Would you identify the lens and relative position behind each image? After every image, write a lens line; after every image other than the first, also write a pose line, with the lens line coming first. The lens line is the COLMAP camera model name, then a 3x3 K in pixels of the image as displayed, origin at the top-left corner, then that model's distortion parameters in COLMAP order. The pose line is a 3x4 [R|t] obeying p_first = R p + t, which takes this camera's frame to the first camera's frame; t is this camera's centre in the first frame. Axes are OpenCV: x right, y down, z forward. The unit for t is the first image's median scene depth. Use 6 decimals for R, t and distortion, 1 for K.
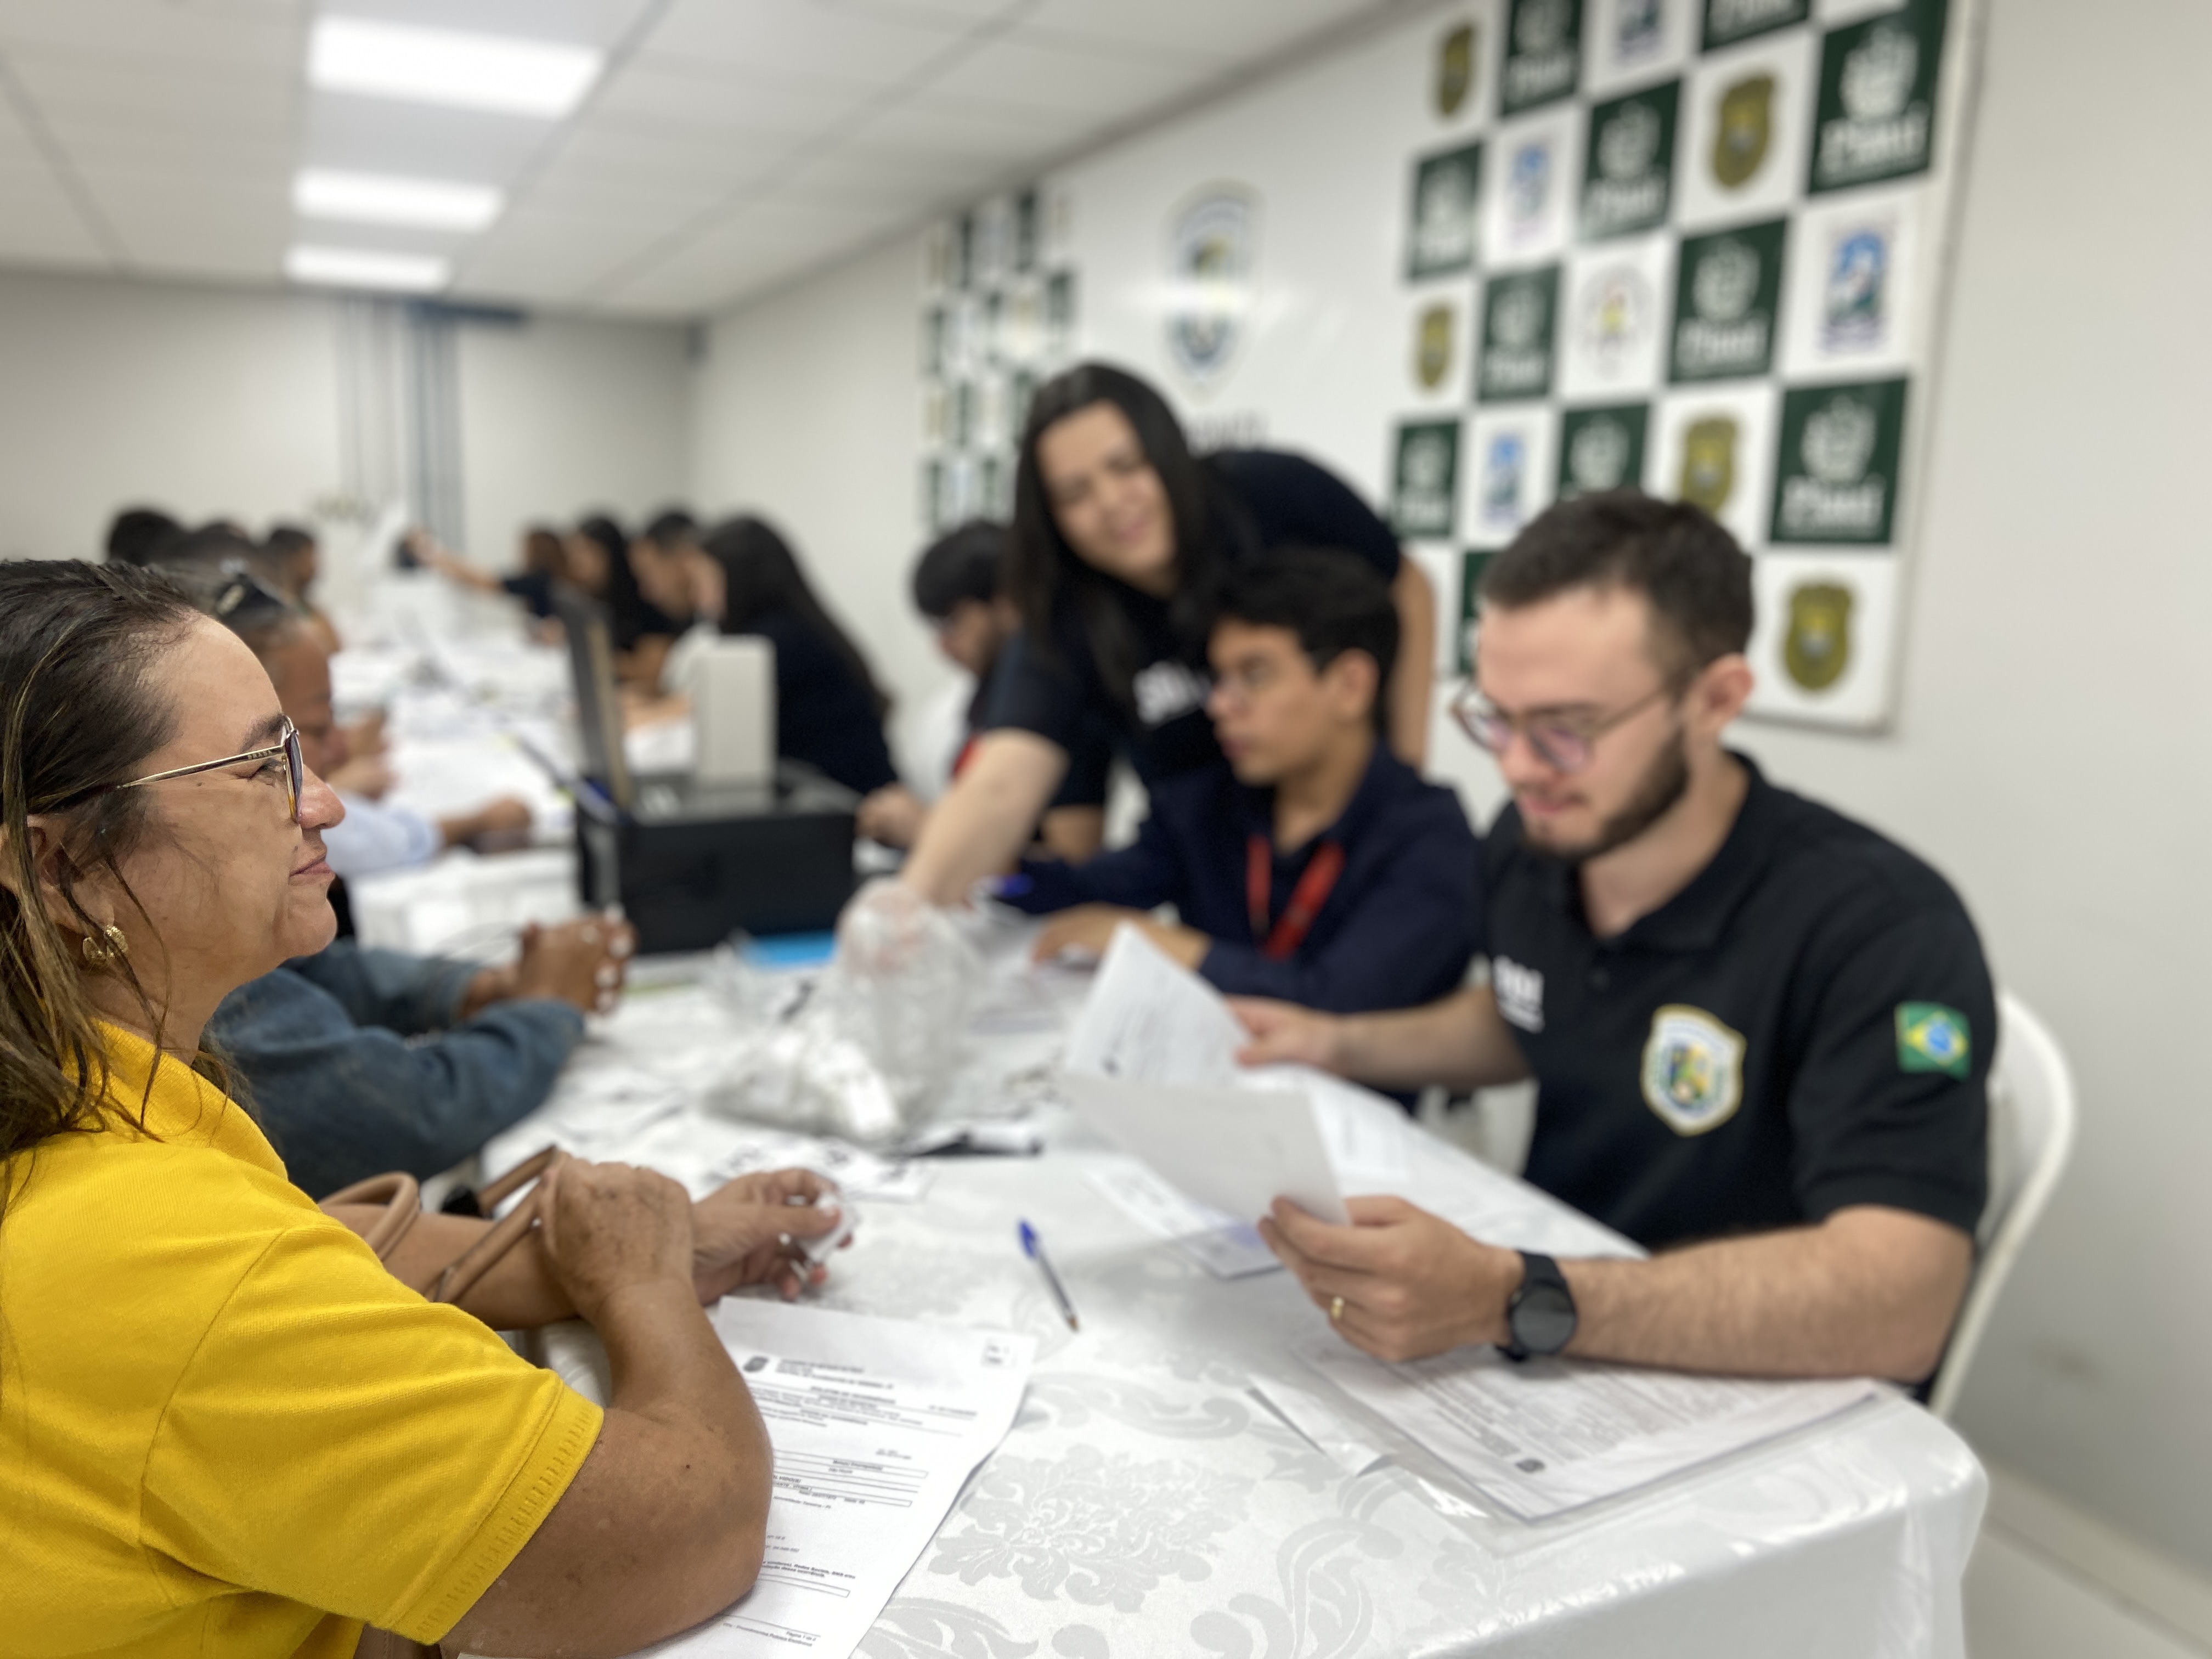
lens RADIAL K [[1601.1, 0, 1106.0], [0, 1601.1, 829.5], [0, 0, 1]] dist [0.001672, -0.000614]
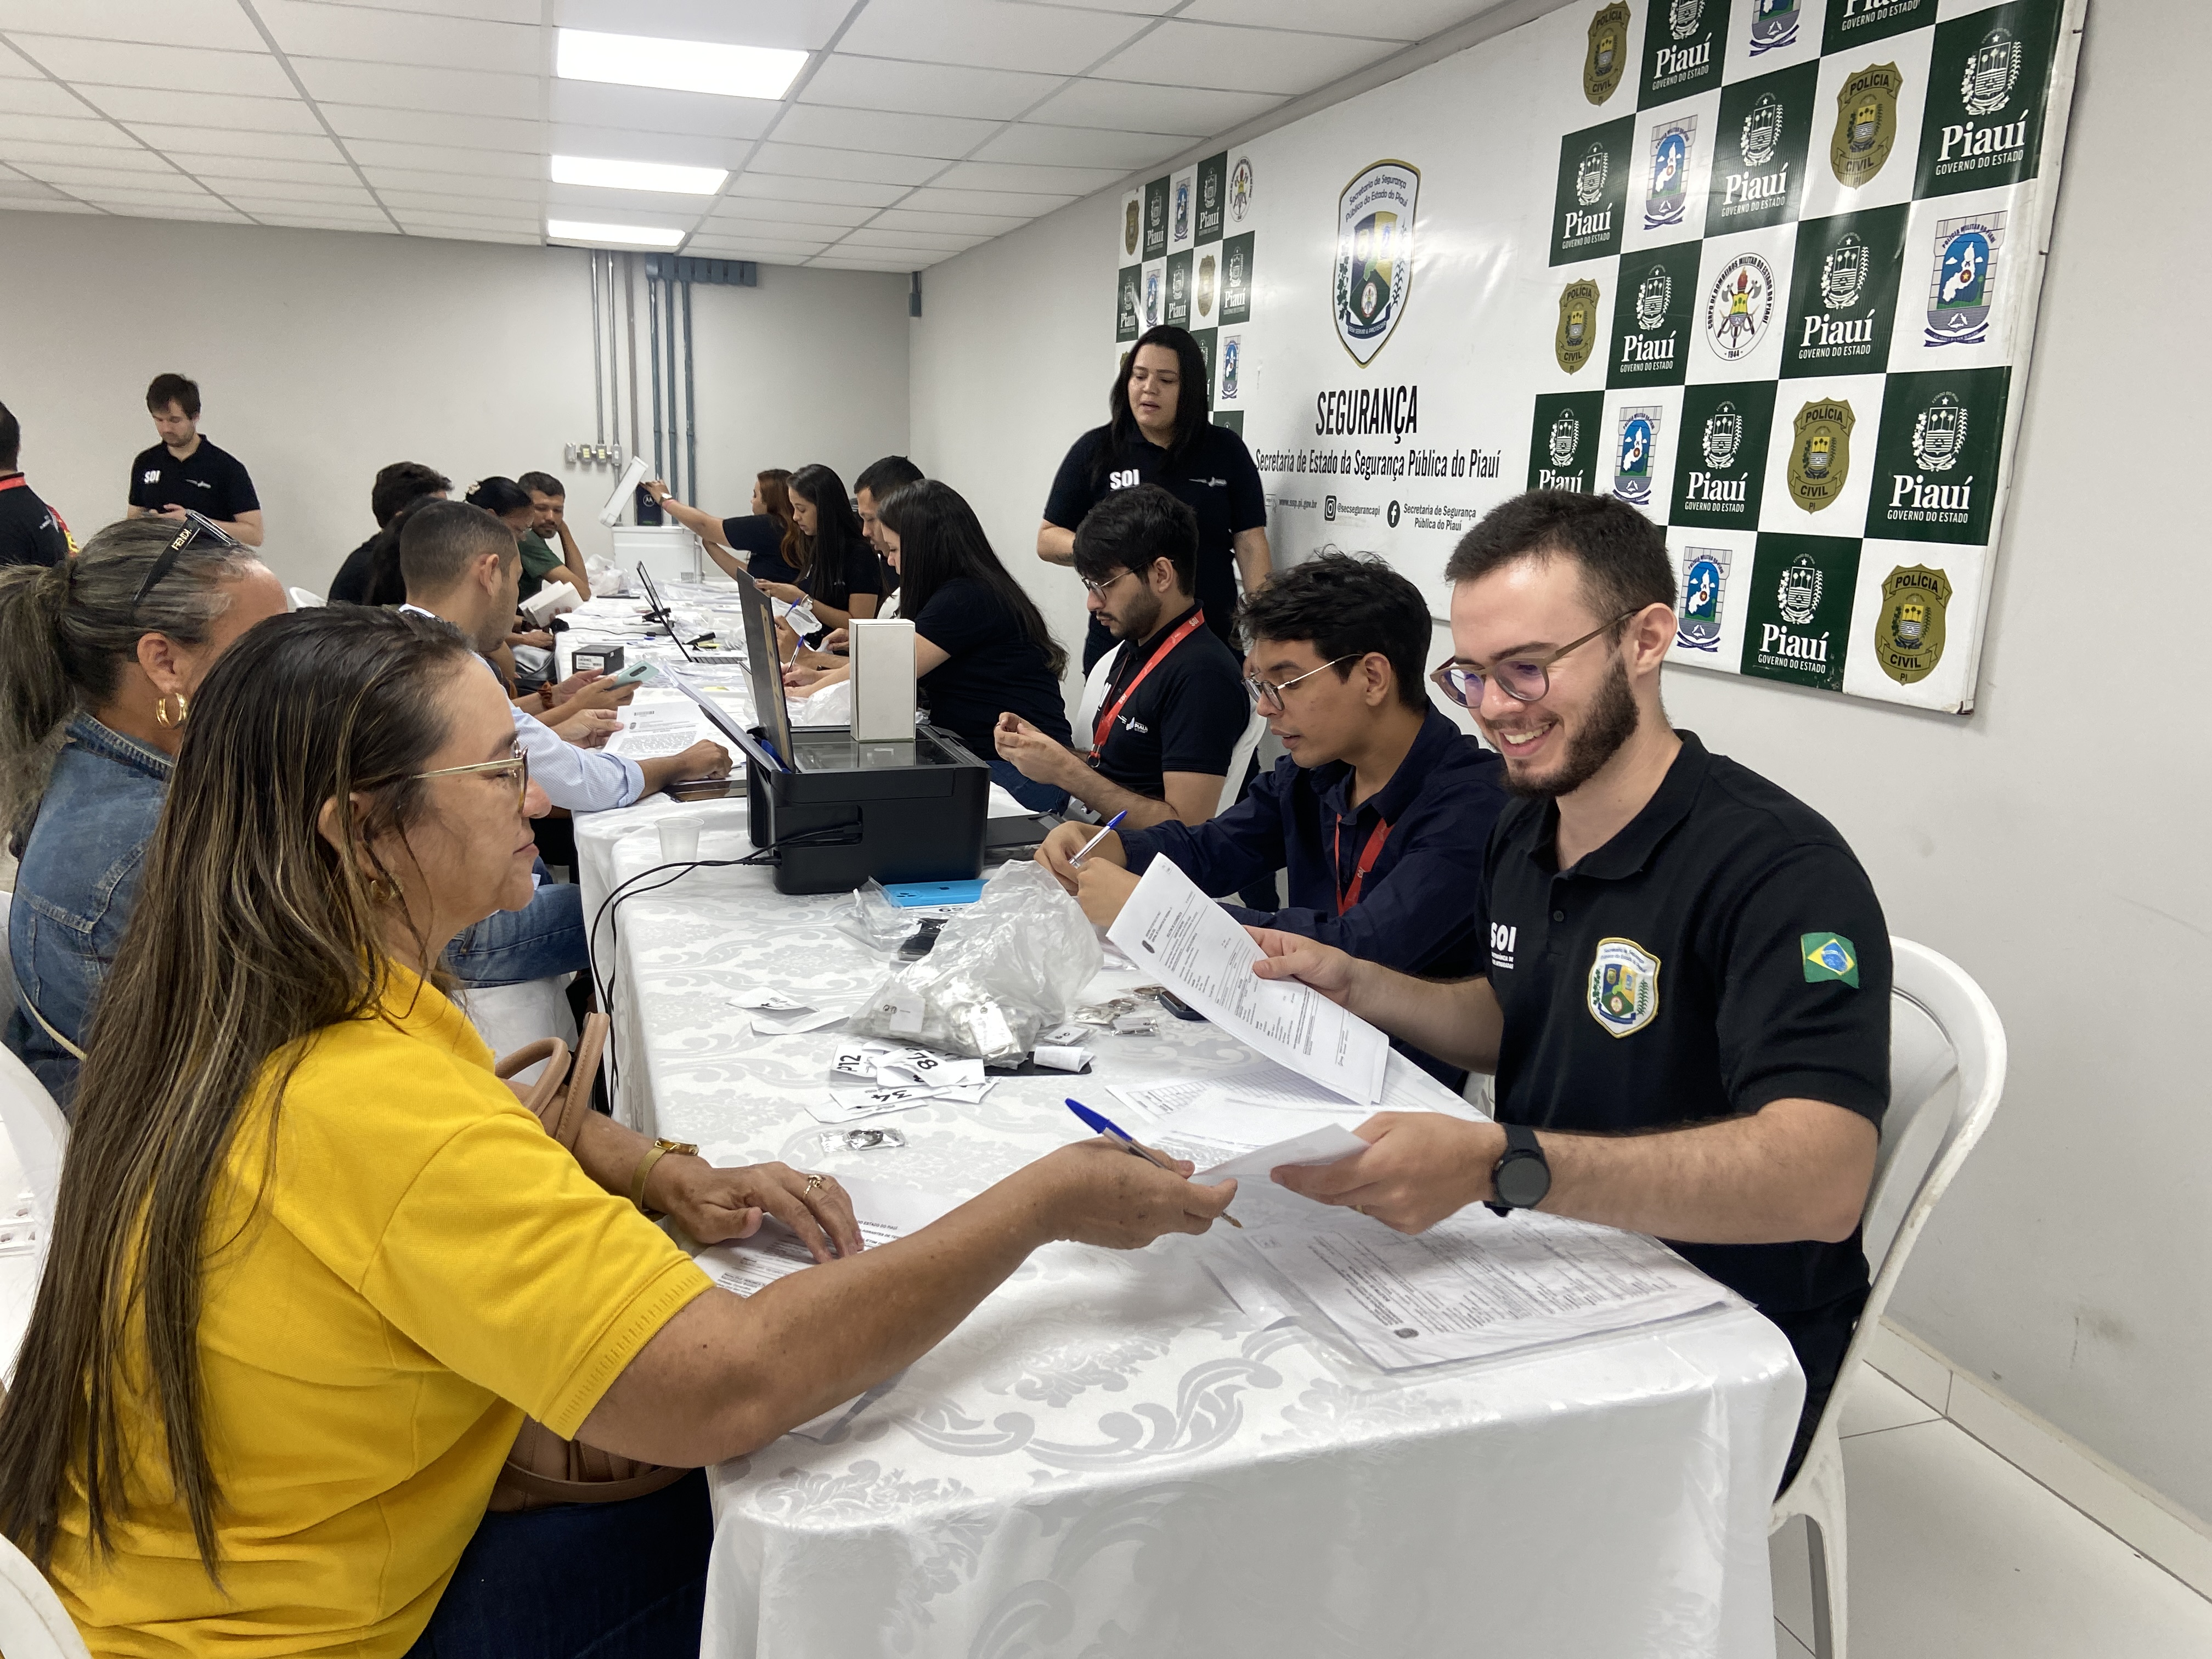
lens RADIAL K [[1654.8, 0, 1106.0], [0, 1654.8, 829.5], [0, 0, 1]] dist [0.000328, -0.001437]
pose [[0.988602, 0.033801, -0.146709, 0.092672], [-0.028730, 0.998919, 0.036549, -0.013497], [0.147786, -0.031918, 0.988504, -0.124483]]
